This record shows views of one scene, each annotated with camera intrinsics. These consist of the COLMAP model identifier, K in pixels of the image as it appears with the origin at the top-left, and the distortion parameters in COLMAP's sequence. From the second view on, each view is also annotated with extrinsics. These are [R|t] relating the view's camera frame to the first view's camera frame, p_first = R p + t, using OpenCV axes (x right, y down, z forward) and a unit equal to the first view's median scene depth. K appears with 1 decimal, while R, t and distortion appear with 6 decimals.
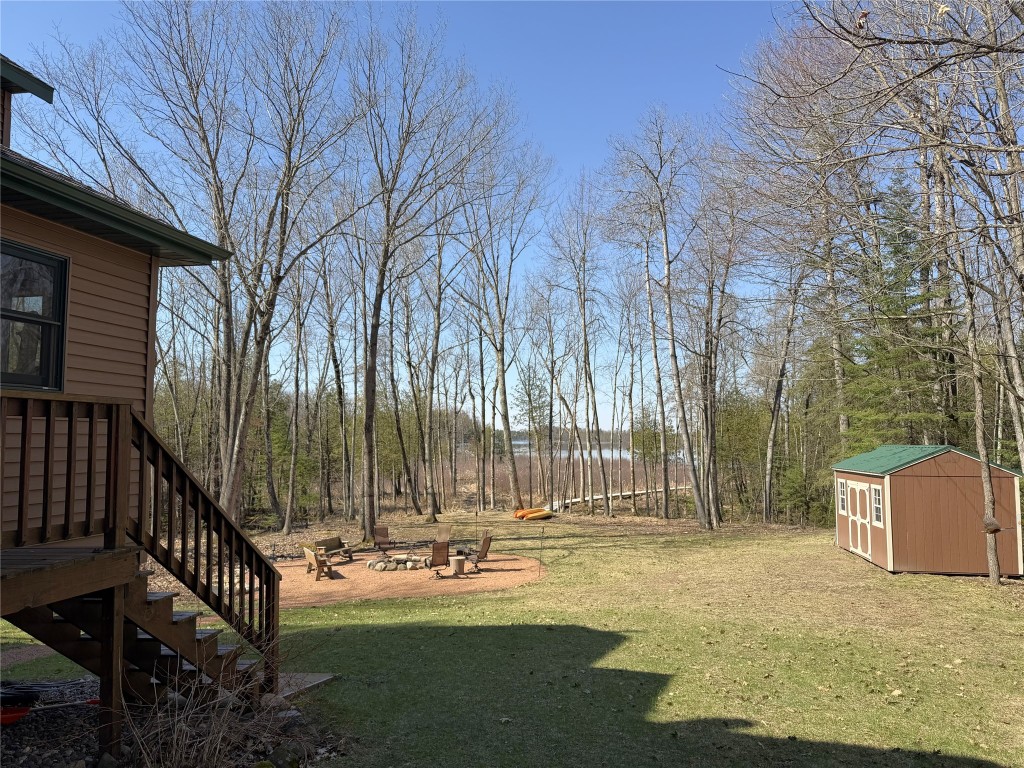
lens RADIAL K [[723.1, 0, 512.0], [0, 723.1, 384.0], [0, 0, 1]] dist [0.007238, 0.002823]
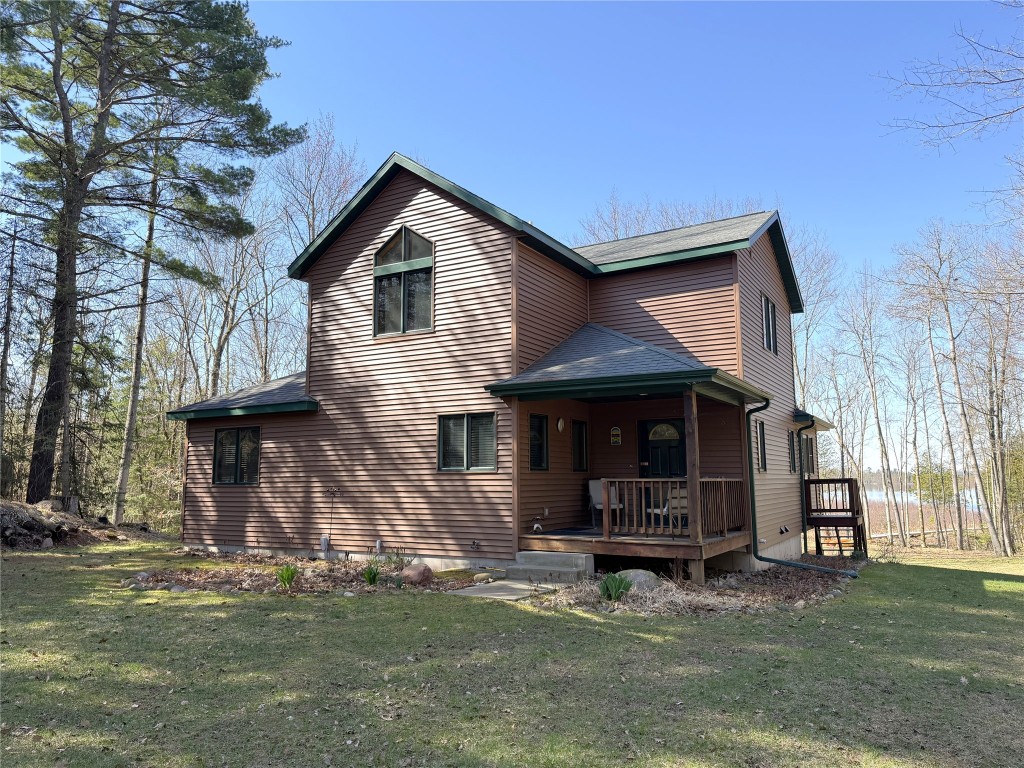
lens RADIAL K [[723.1, 0, 512.0], [0, 723.1, 384.0], [0, 0, 1]] dist [0.007238, 0.002823]
pose [[0.946485, -0.041058, -0.320126, -0.093215], [0.022688, 0.997886, -0.060904, -0.034540], [0.321950, 0.050382, 0.945415, -0.369700]]
